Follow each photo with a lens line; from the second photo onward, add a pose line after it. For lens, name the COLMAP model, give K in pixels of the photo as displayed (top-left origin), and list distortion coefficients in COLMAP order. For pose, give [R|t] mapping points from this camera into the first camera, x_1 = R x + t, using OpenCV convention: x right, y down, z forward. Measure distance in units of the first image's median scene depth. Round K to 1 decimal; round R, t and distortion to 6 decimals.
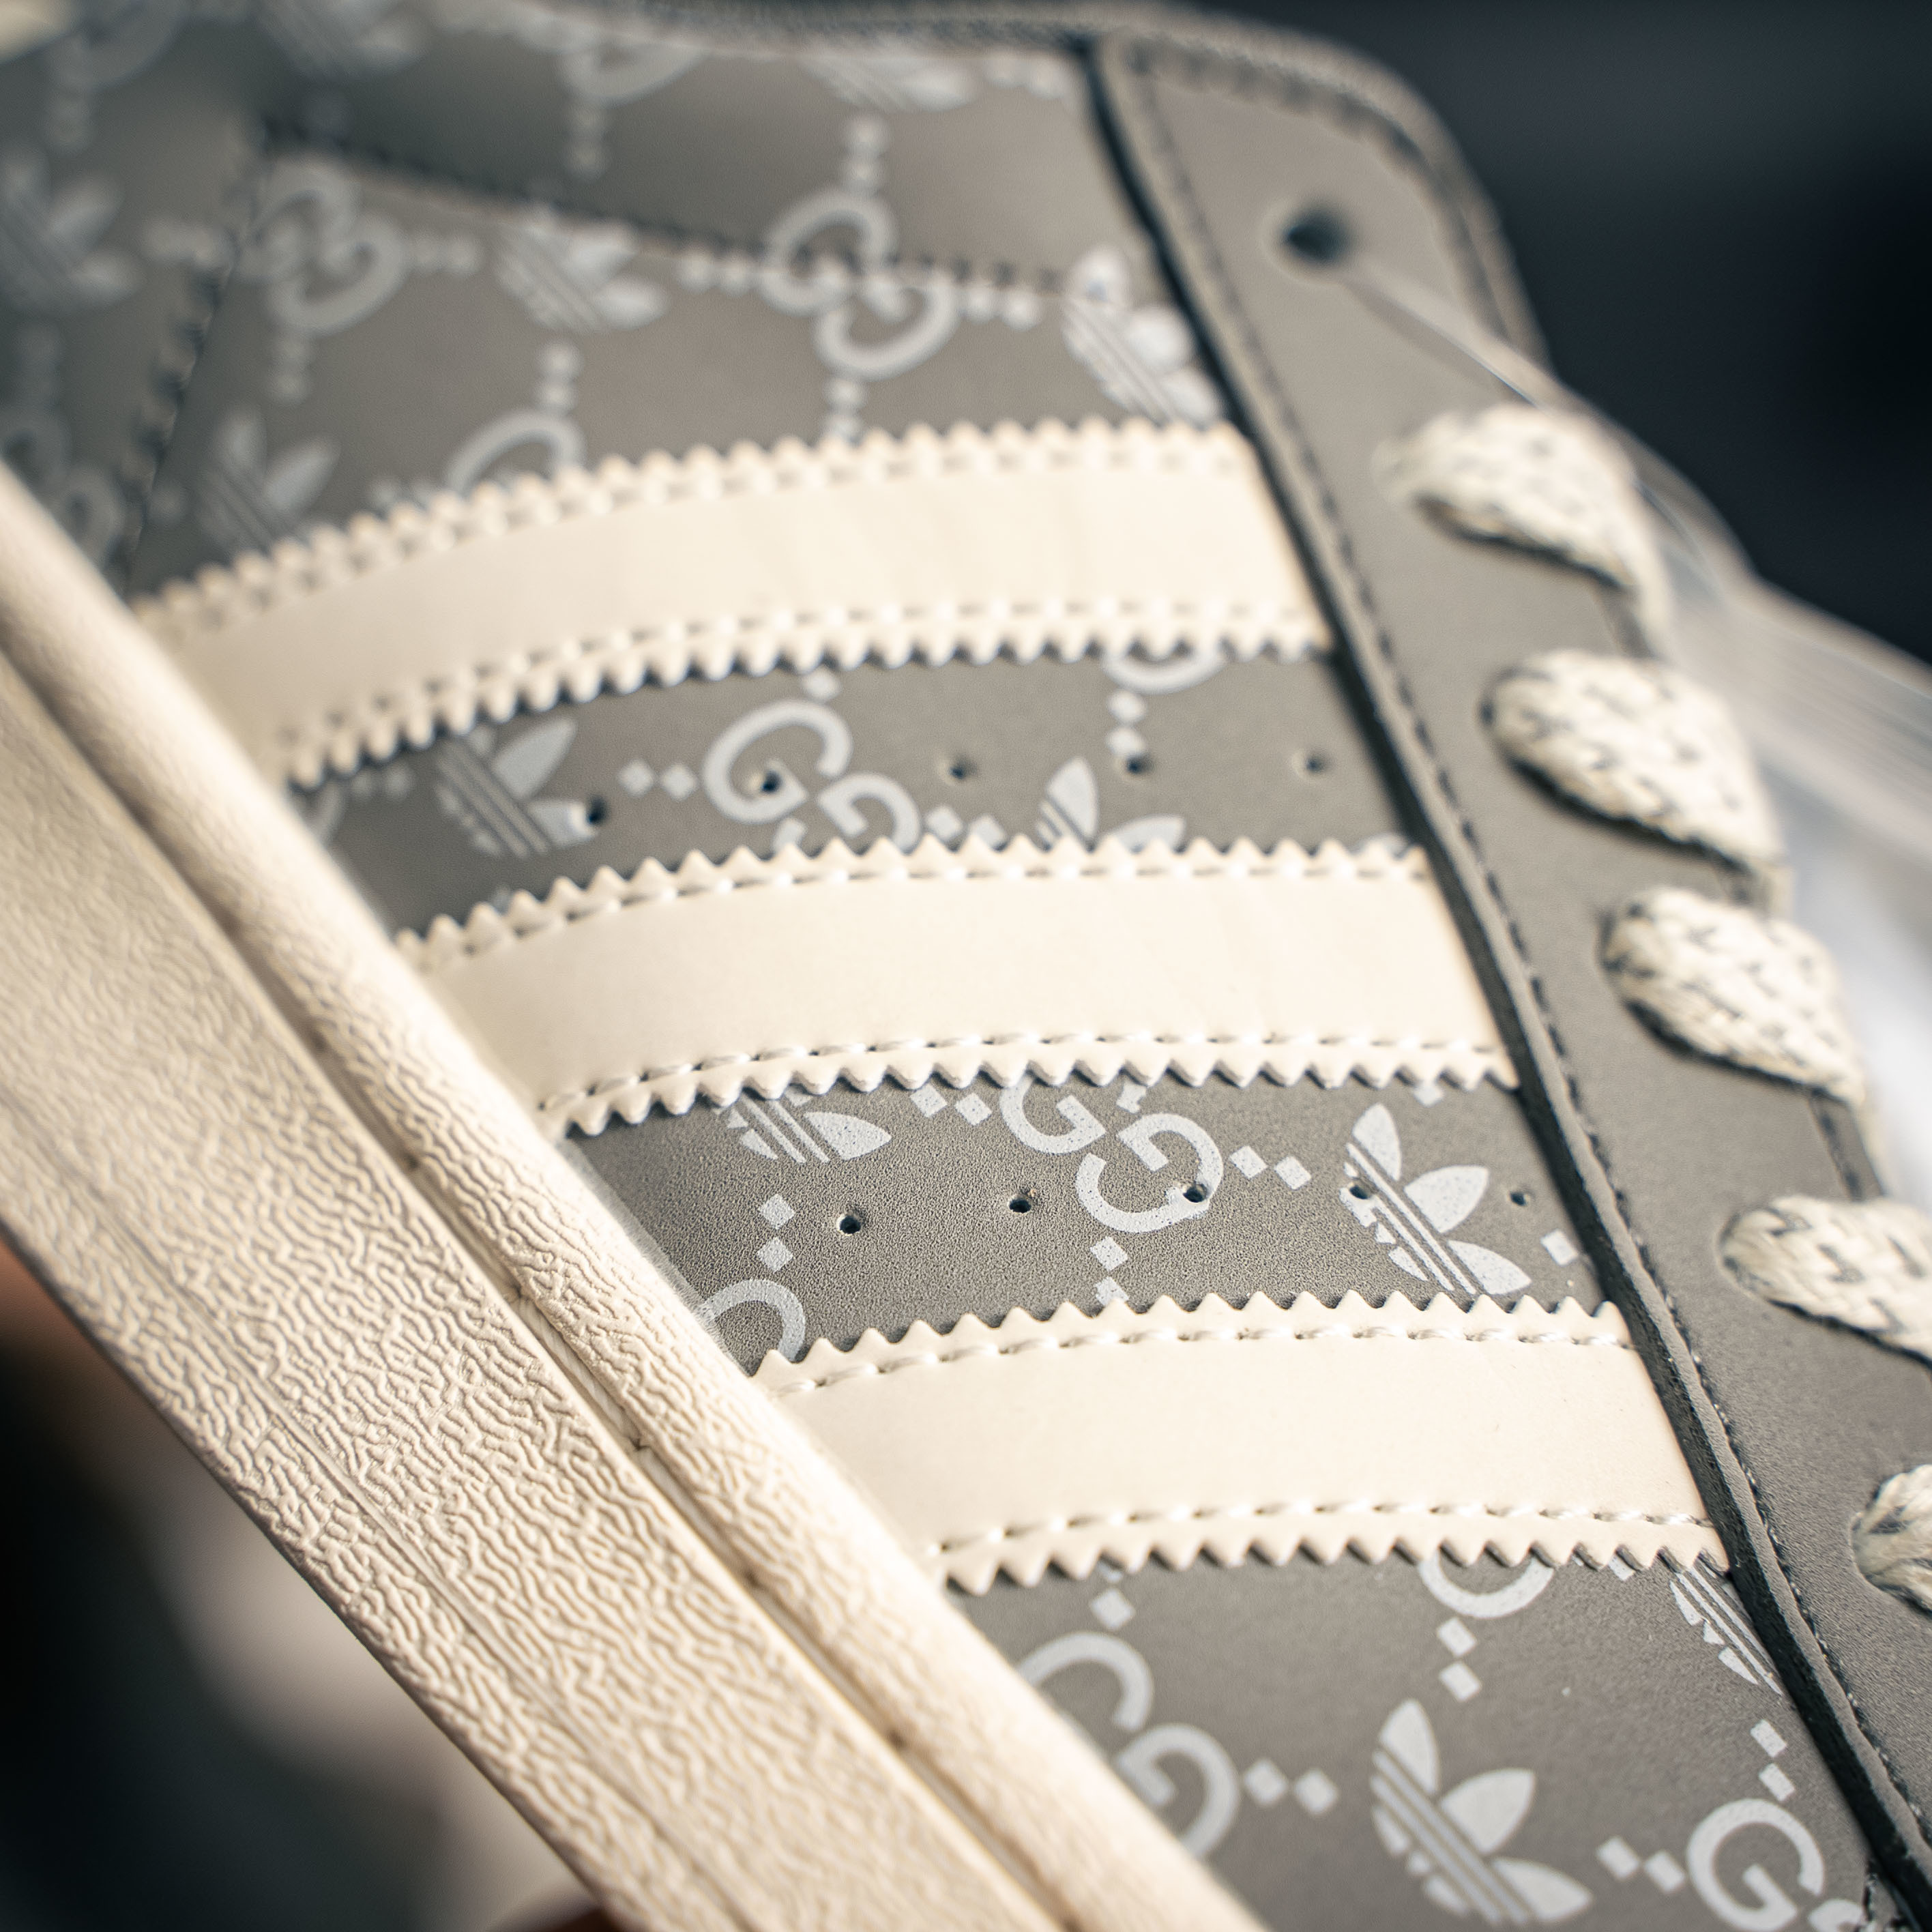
lens RADIAL K [[4293.4, 0, 965.4], [0, 4293.4, 964.0], [0, 0, 1]] dist [0.130508, 0.000000]
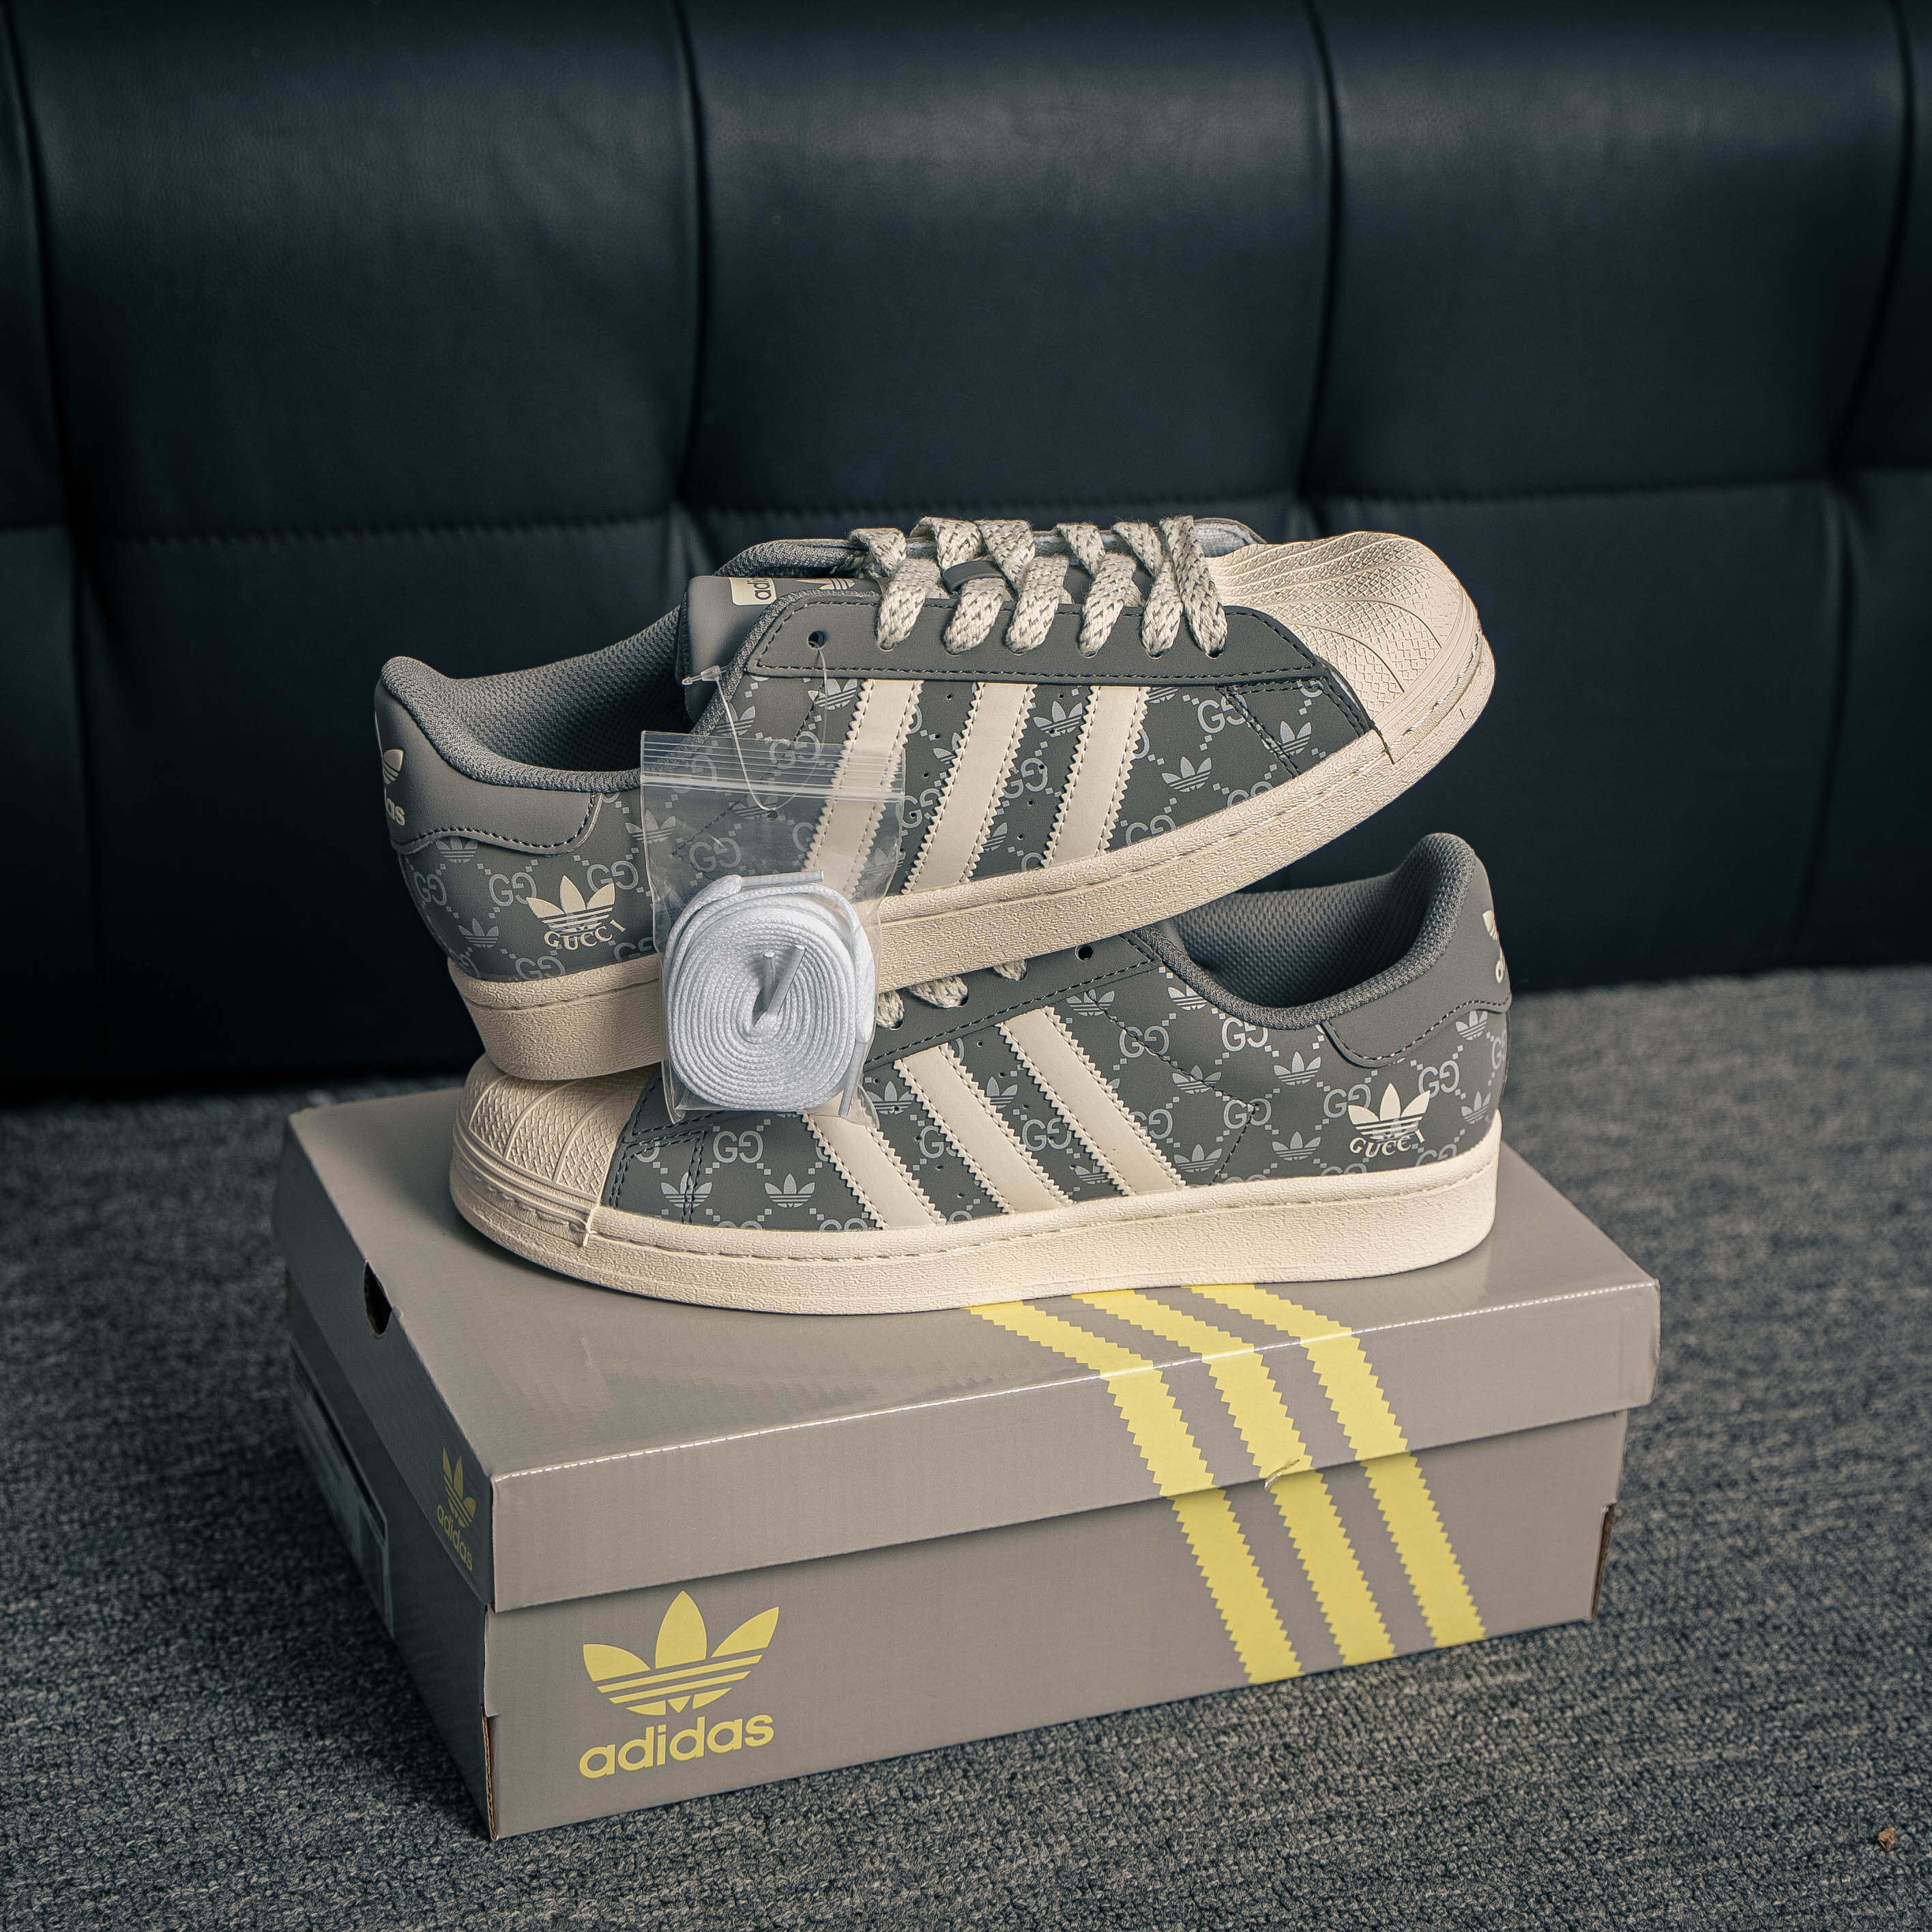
lens RADIAL K [[4293.4, 0, 955.2], [0, 4293.4, 960.5], [0, 0, 1]] dist [0.130508, 0.000000]
pose [[0.390889, -0.890295, -0.233623, 0.919090], [0.771825, 0.178754, 0.610191, -2.826880], [-0.501489, -0.418833, 0.757025, -2.573136]]
